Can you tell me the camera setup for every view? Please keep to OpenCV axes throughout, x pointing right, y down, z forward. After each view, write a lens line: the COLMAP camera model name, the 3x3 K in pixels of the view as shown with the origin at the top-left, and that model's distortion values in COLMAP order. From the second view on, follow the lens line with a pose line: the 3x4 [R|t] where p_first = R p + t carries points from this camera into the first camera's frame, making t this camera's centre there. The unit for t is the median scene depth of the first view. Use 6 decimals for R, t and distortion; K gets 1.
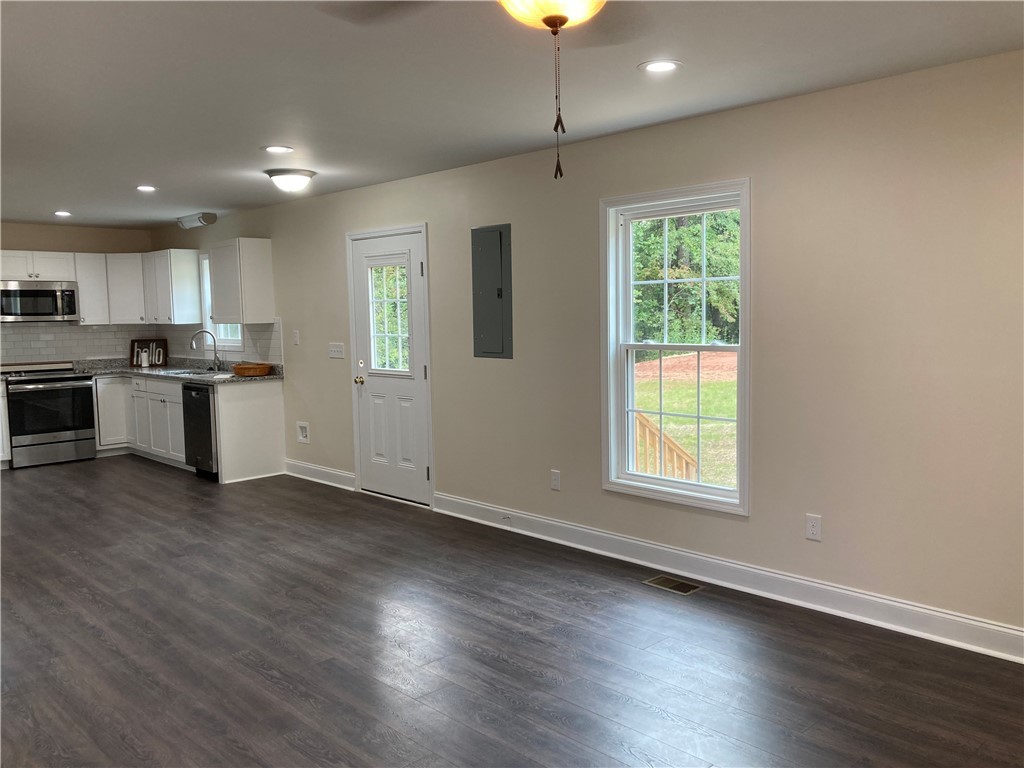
lens RADIAL K [[836.7, 0, 518.9], [0, 836.7, 382.4], [0, 0, 1]] dist [0.039538, -0.036112]
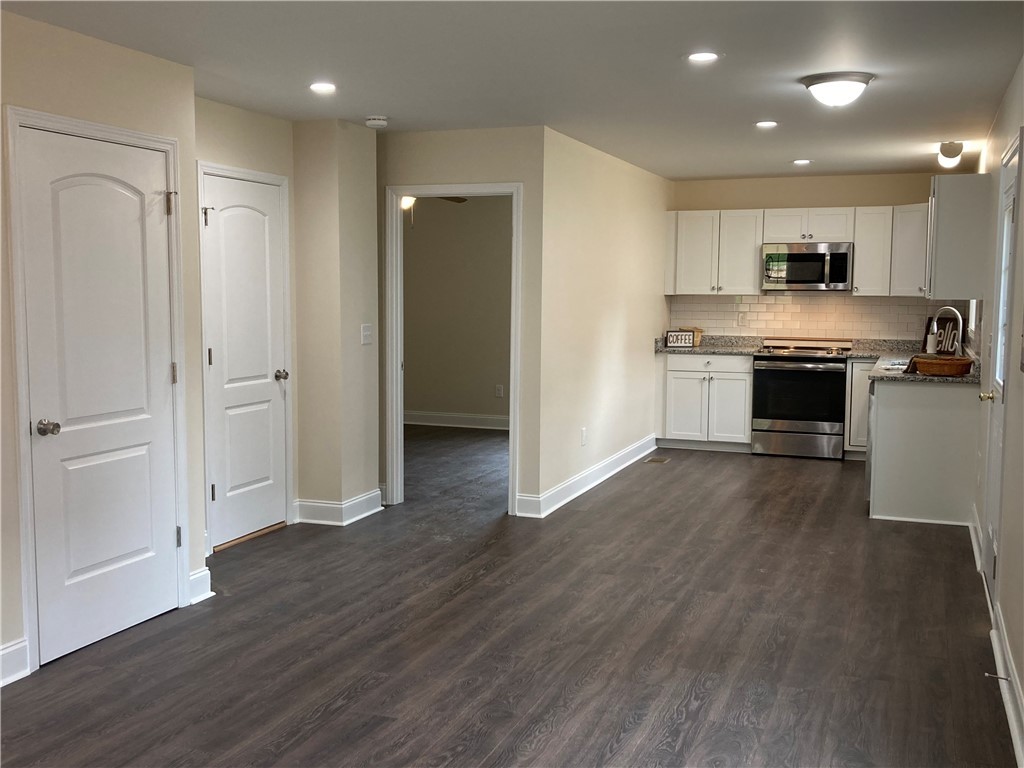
lens RADIAL K [[1052.1, 0, 498.2], [0, 1052.1, 389.7], [0, 0, 1]] dist [0.035164, 0.000000]
pose [[0.412492, 0.108041, -0.904532, 0.401206], [-0.090337, 0.992899, 0.077399, -0.038030], [0.906471, 0.049786, 0.419323, 0.385098]]
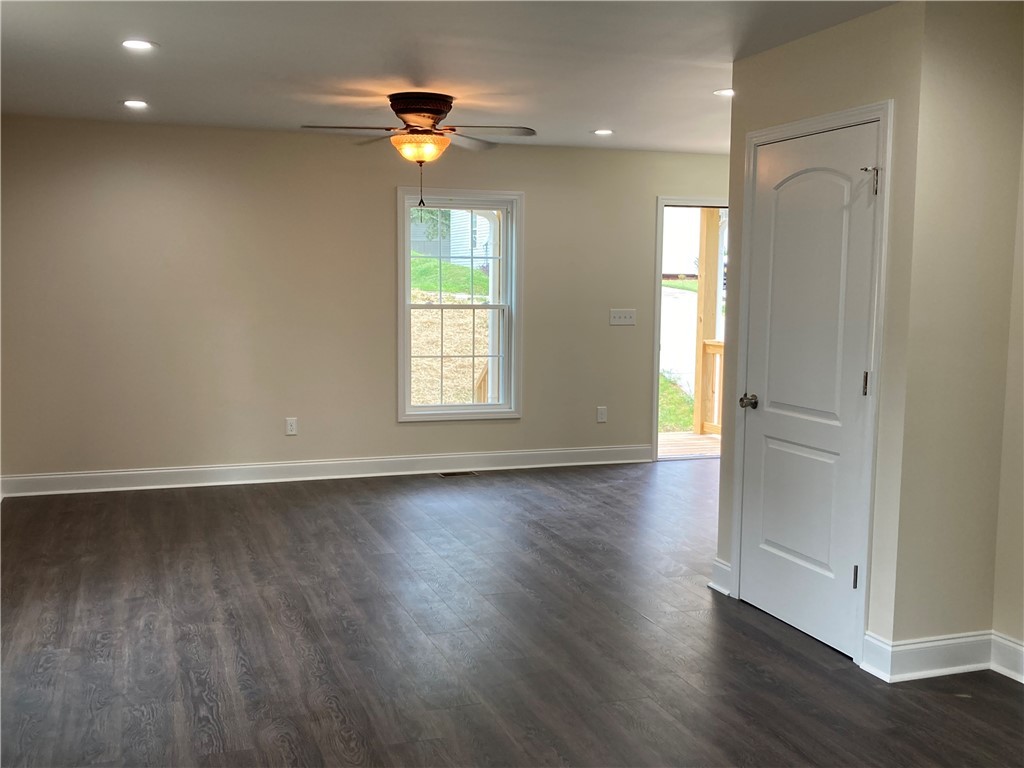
lens RADIAL K [[1052.1, 0, 493.0], [0, 1052.1, 405.0], [0, 0, 1]] dist [0.035164, 0.000000]
pose [[-0.905298, -0.037240, 0.423142, -0.460197], [0.045742, 0.981810, 0.184272, -0.085189], [-0.422308, 0.186176, -0.887127, 1.162891]]
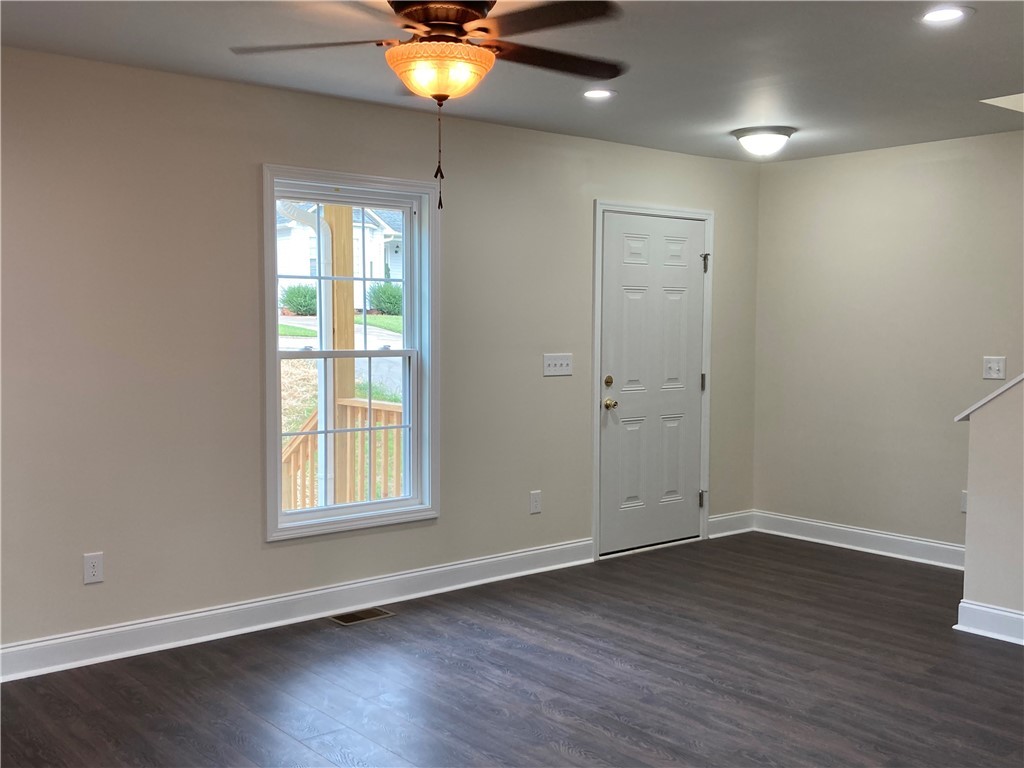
lens RADIAL K [[1052.1, 0, 504.4], [0, 1052.1, 380.8], [0, 0, 1]] dist [0.035164, 0.000000]
pose [[-0.997543, 0.009693, 0.069387, -0.054686], [0.019514, 0.989633, 0.142290, -0.063312], [-0.067289, 0.143294, -0.987390, 0.836816]]
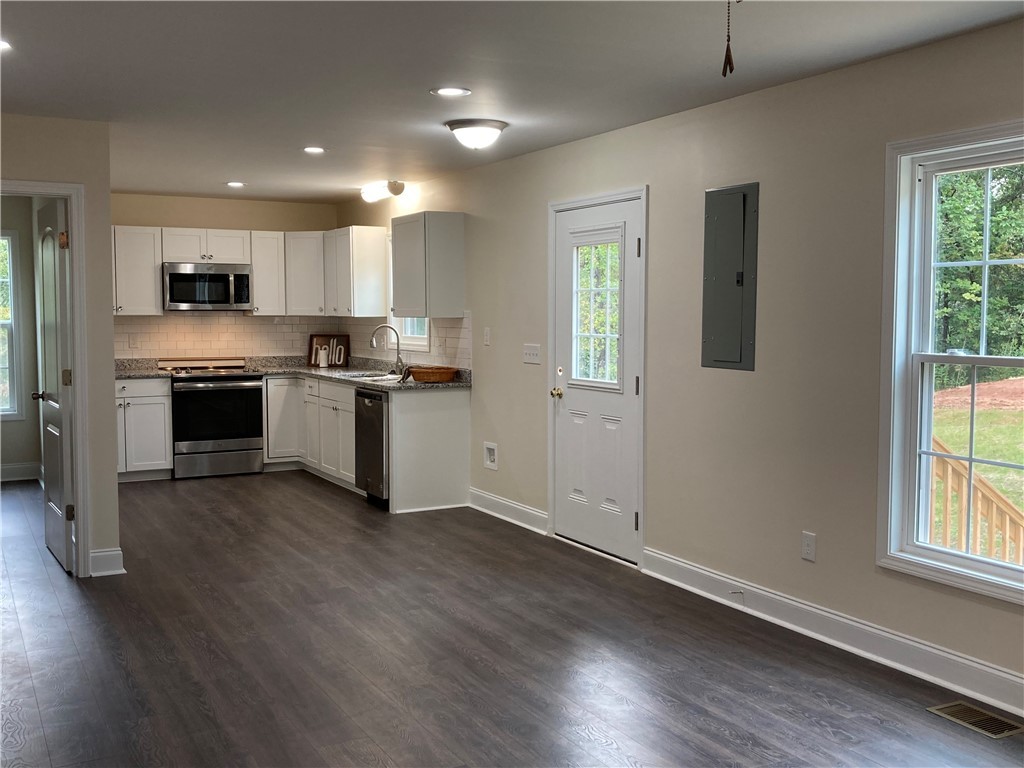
lens RADIAL K [[1052.1, 0, 512.2], [0, 1052.1, 390.0], [0, 0, 1]] dist [0.035164, 0.000000]
pose [[0.961661, 0.038766, -0.271489, 0.034889], [-0.040904, 0.999161, -0.002220, -0.001469], [0.271175, 0.013240, 0.962439, 0.065454]]
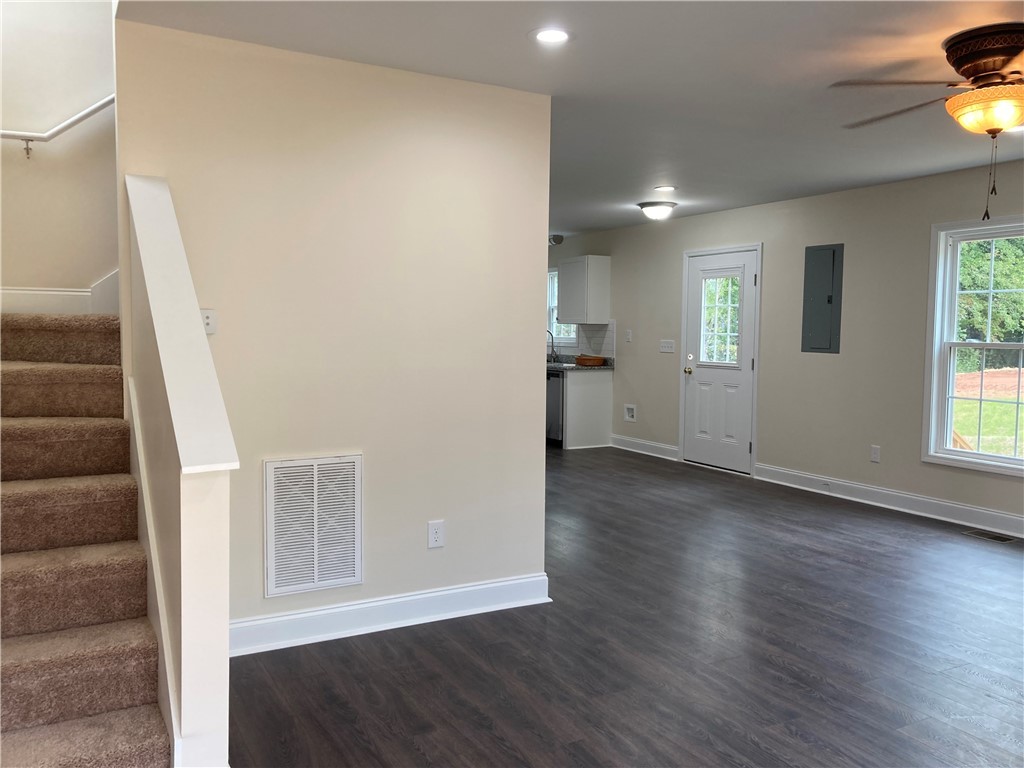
lens RADIAL K [[836.7, 0, 519.2], [0, 836.7, 384.9], [0, 0, 1]] dist [0.039538, -0.036112]
pose [[0.966617, 0.045890, -0.252084, -0.131864], [-0.050167, 0.998685, -0.010563, 0.048187], [0.251267, 0.022857, 0.967648, -0.275736]]
